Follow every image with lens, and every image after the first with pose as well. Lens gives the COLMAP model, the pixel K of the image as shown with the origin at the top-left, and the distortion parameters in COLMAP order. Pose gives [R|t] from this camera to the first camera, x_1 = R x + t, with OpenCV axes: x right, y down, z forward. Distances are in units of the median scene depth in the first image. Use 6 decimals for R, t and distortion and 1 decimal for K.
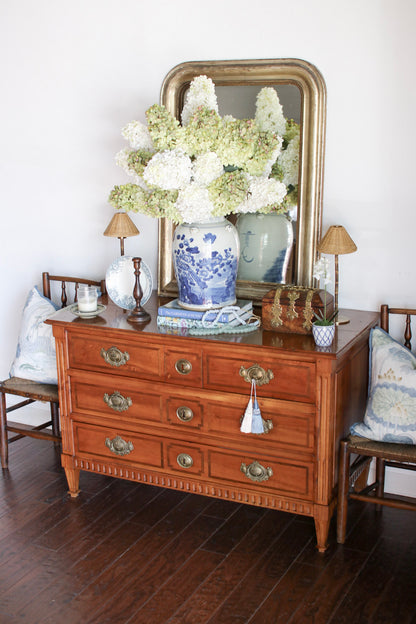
lens RADIAL K [[883.7, 0, 208.0], [0, 883.7, 312.0], [0, 0, 1]] dist [-0.171050, 0.187469]
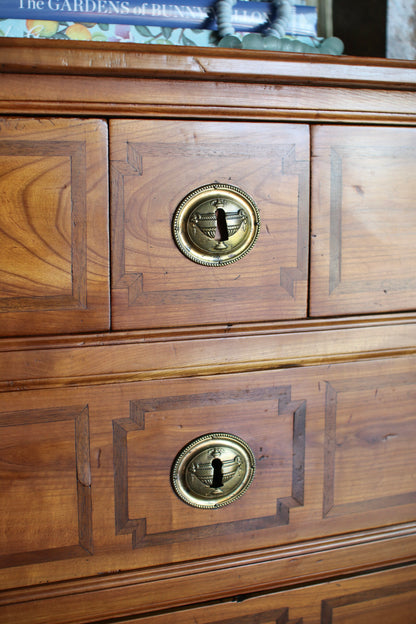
lens RADIAL K [[872.0, 0, 208.0], [0, 872.0, 312.0], [0, 0, 1]] dist [-0.179563, 0.245203]
pose [[0.672377, -0.097695, 0.733733, -0.172318], [0.173575, 0.984423, -0.027986, 0.085581], [-0.719570, 0.146175, 0.678861, 0.866465]]
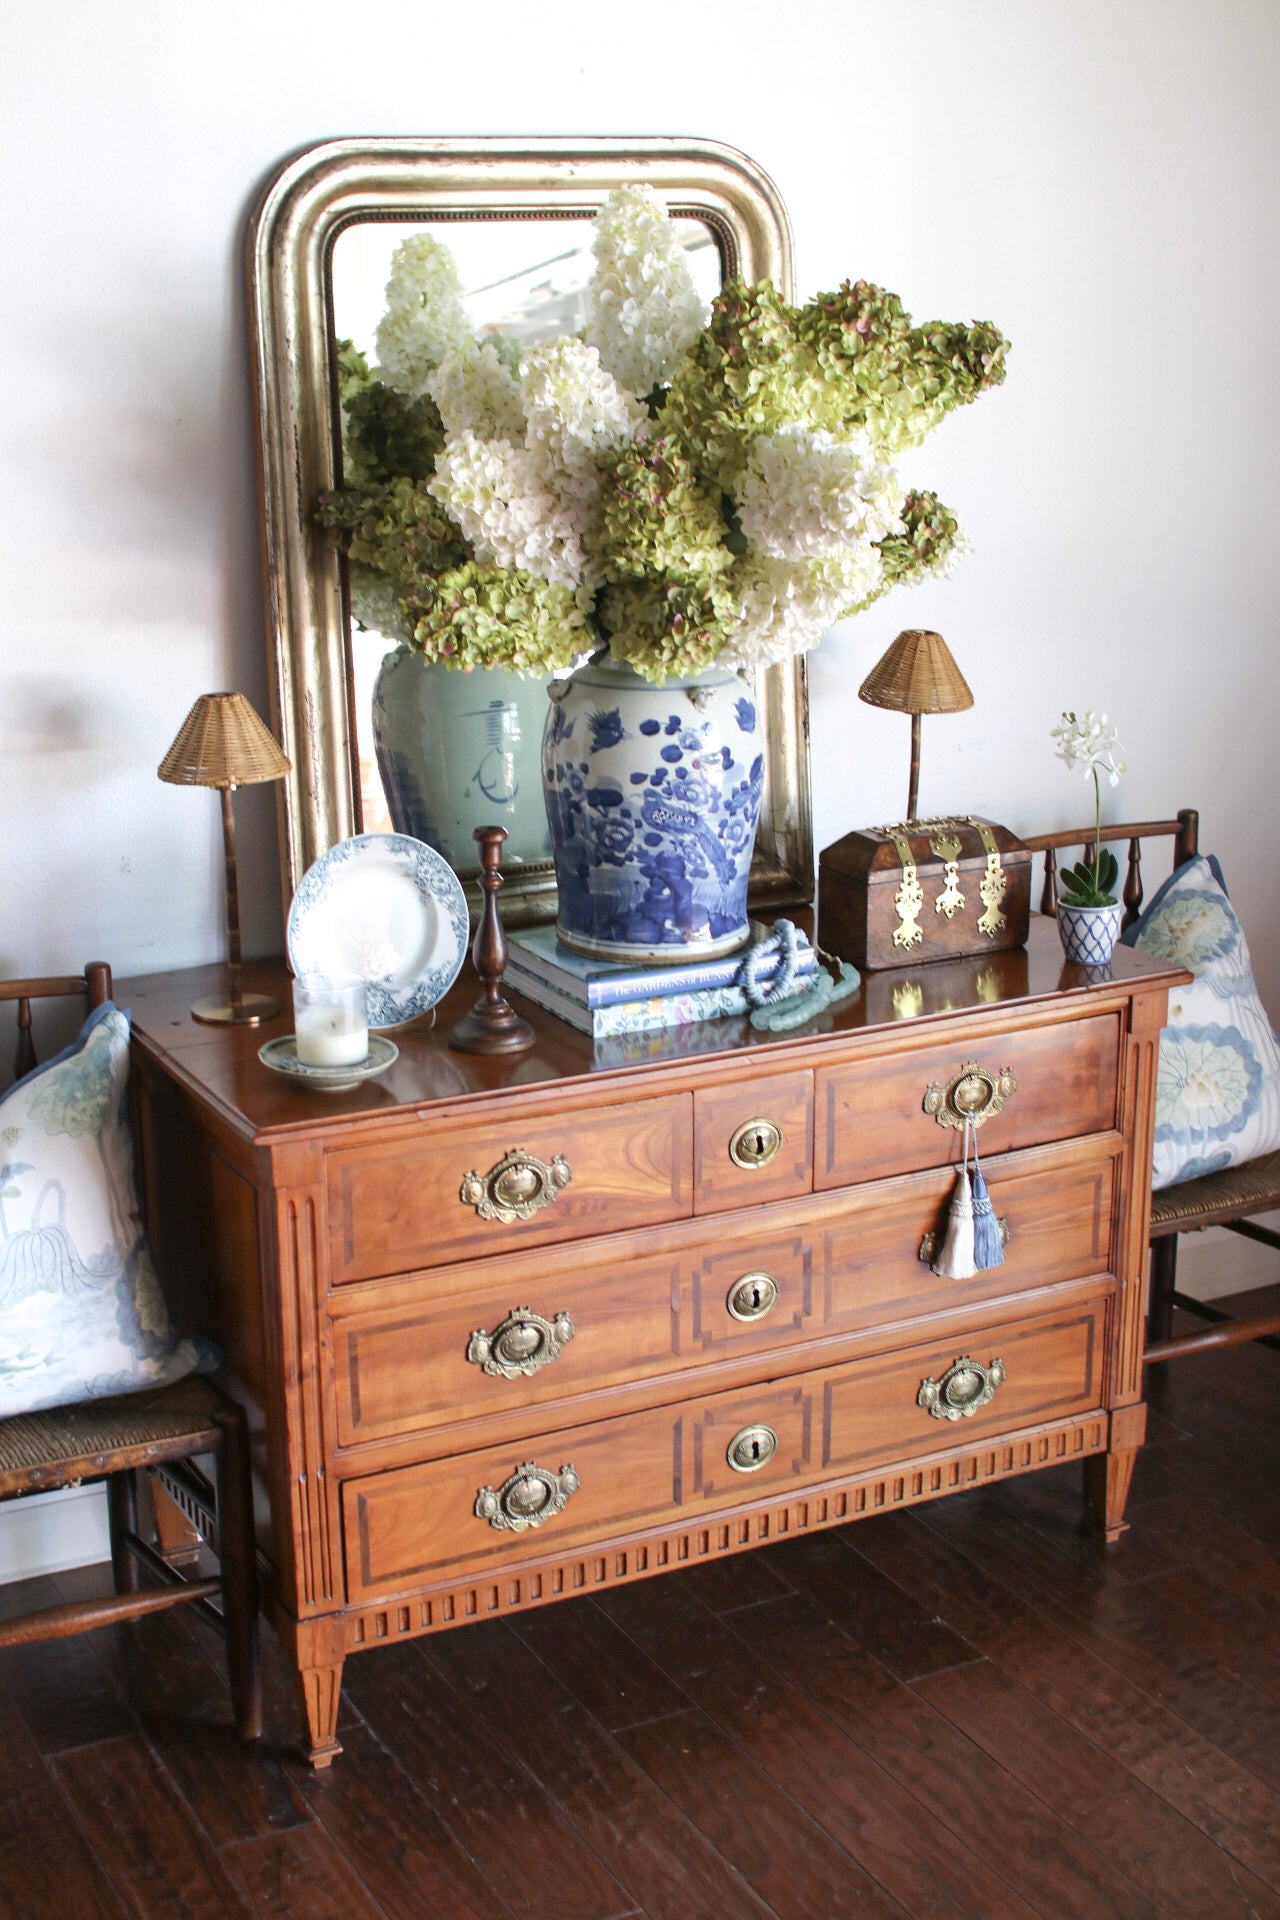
lens RADIAL K [[2682.9, 0, 640.0], [0, 2682.9, 960.0], [0, 0, 1]] dist [-0.179563, 0.245203]
pose [[0.585623, -0.207006, 0.783706, -0.757269], [0.199352, 0.973927, 0.108285, -0.106901], [-0.785687, 0.092819, 0.611621, 0.457040]]
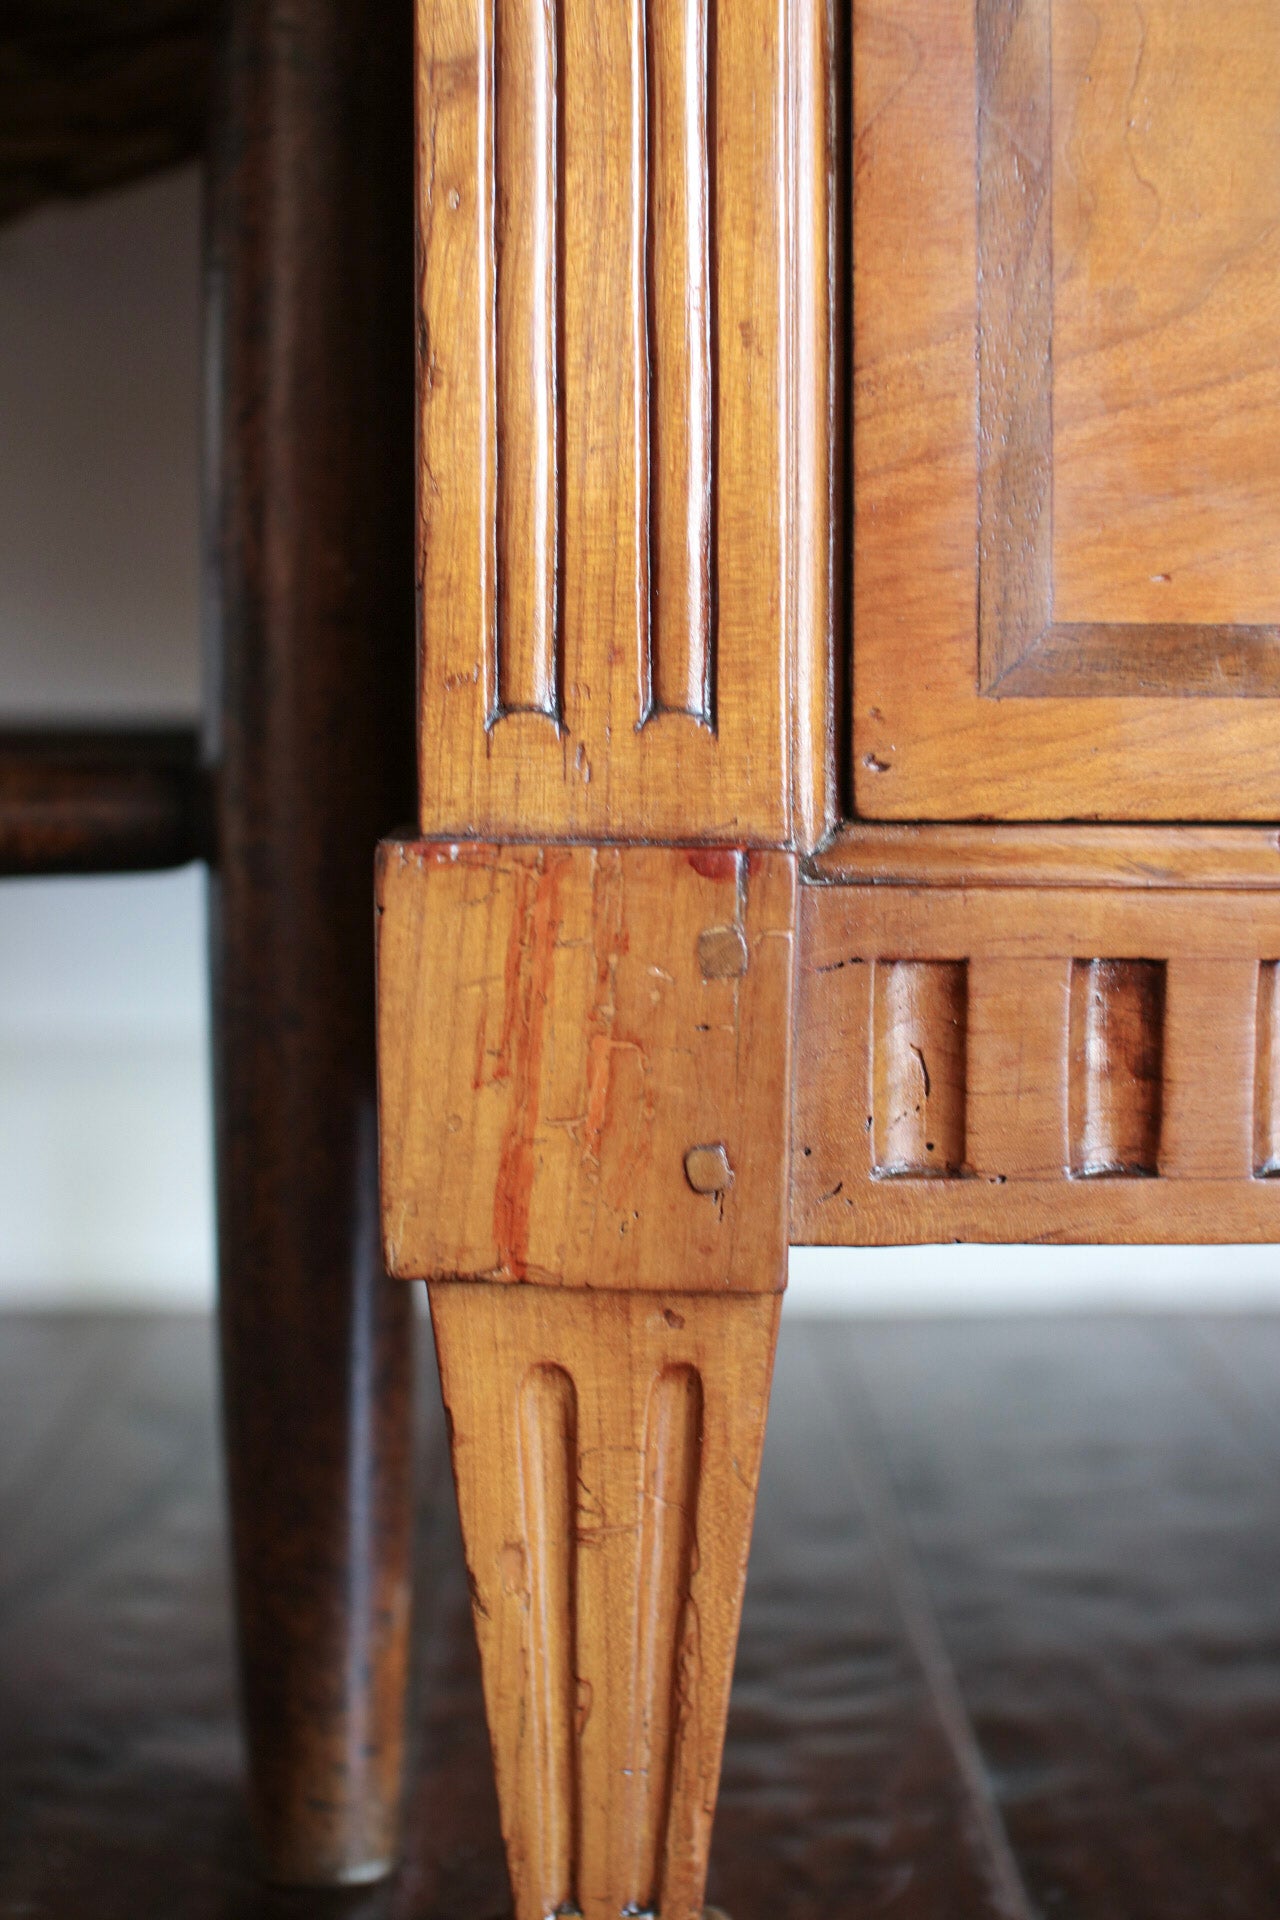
lens RADIAL K [[2682.9, 0, 640.0], [0, 2682.9, 960.0], [0, 0, 1]] dist [-0.179563, 0.245203]
pose [[0.889151, -0.021958, 0.457088, -0.225625], [0.099230, 0.984334, -0.145739, 0.199940], [-0.446727, 0.174941, 0.877400, 0.999935]]
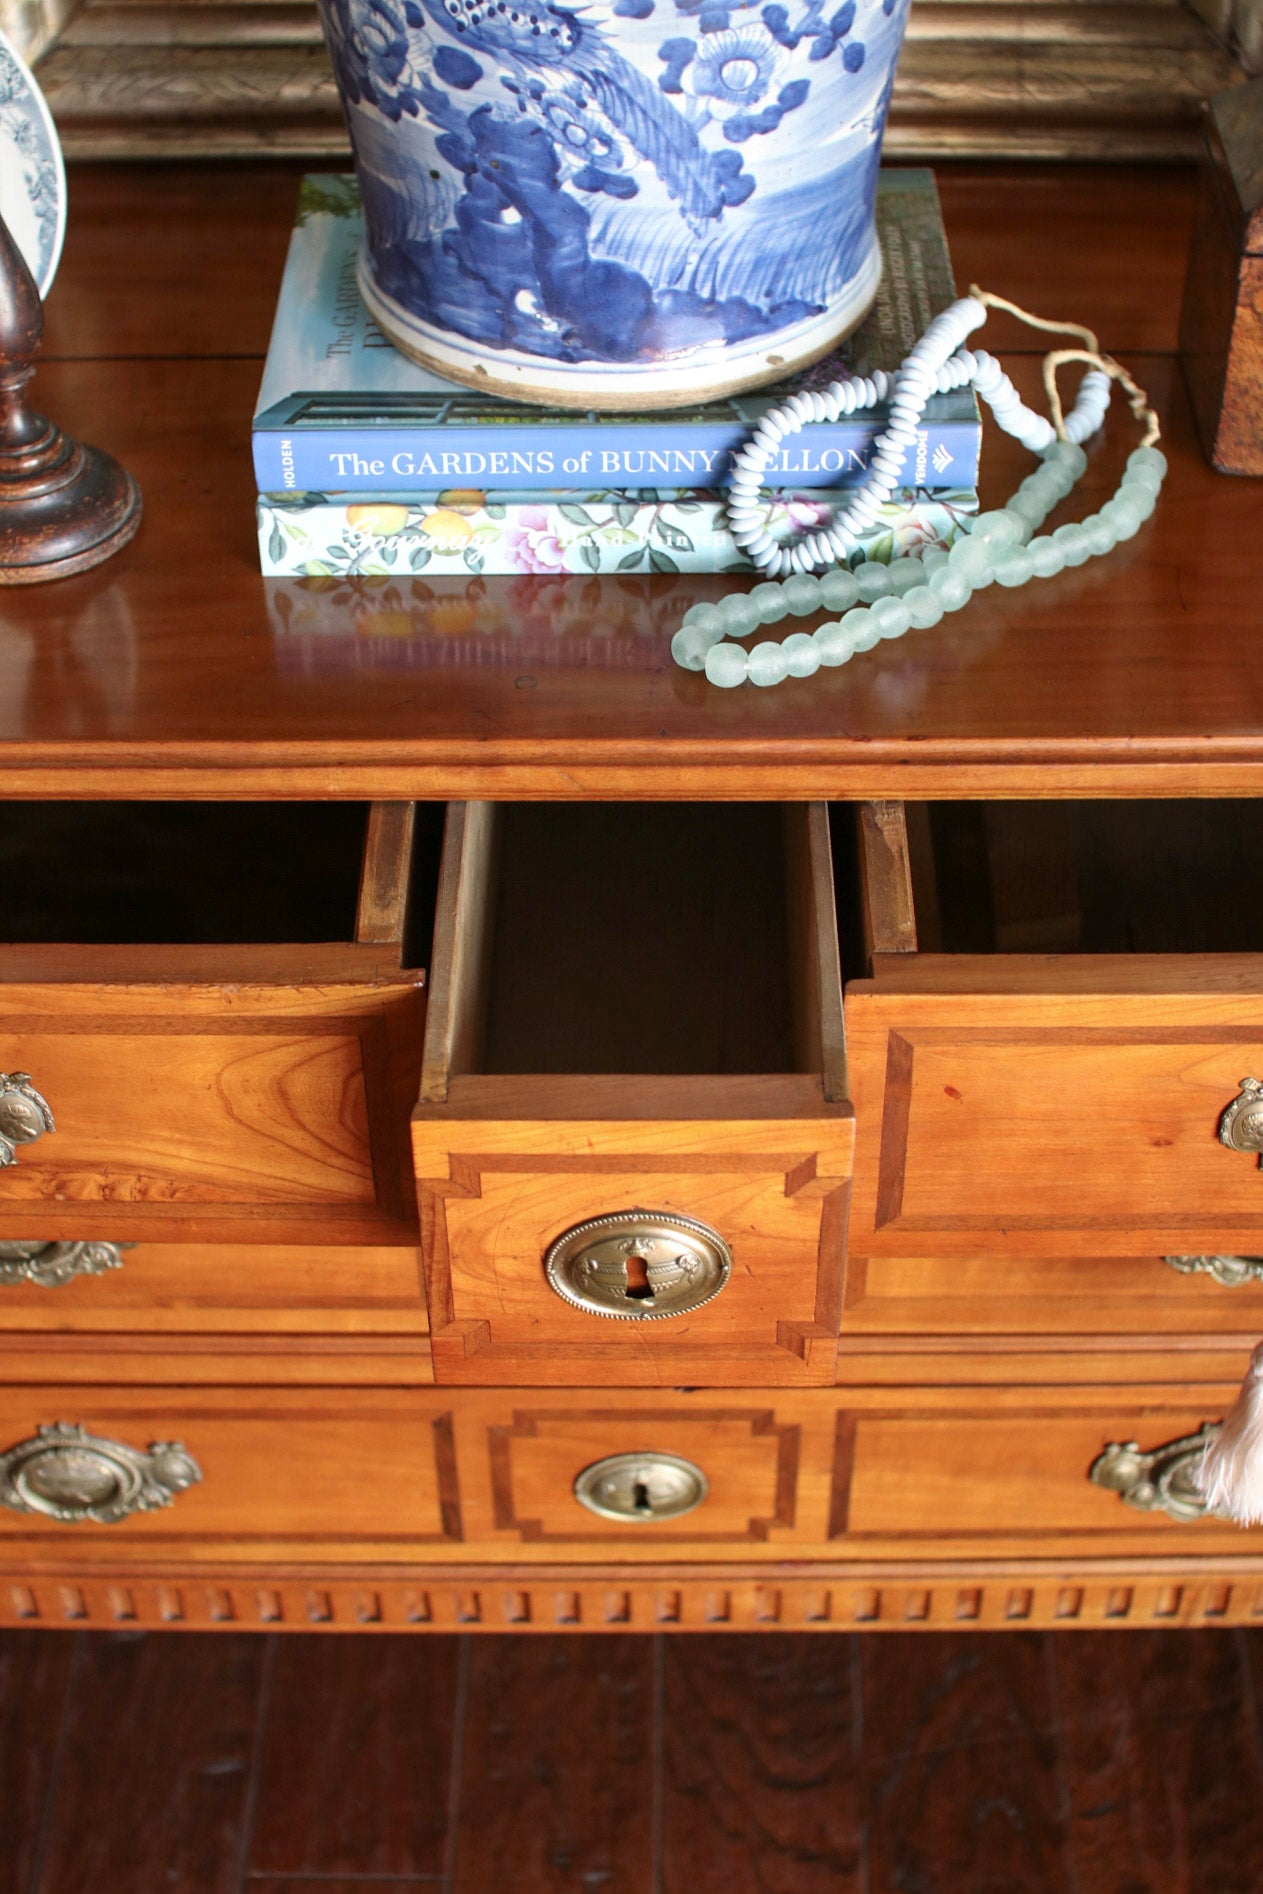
lens RADIAL K [[2682.2, 0, 631.5], [0, 2682.2, 947.0], [0, 0, 1]] dist [-0.171050, 0.187469]
pose [[0.901371, -0.284883, 0.326147, -0.140510], [0.103201, 0.872757, 0.477120, -0.100837], [-0.420571, -0.396404, 0.816079, 0.714594]]
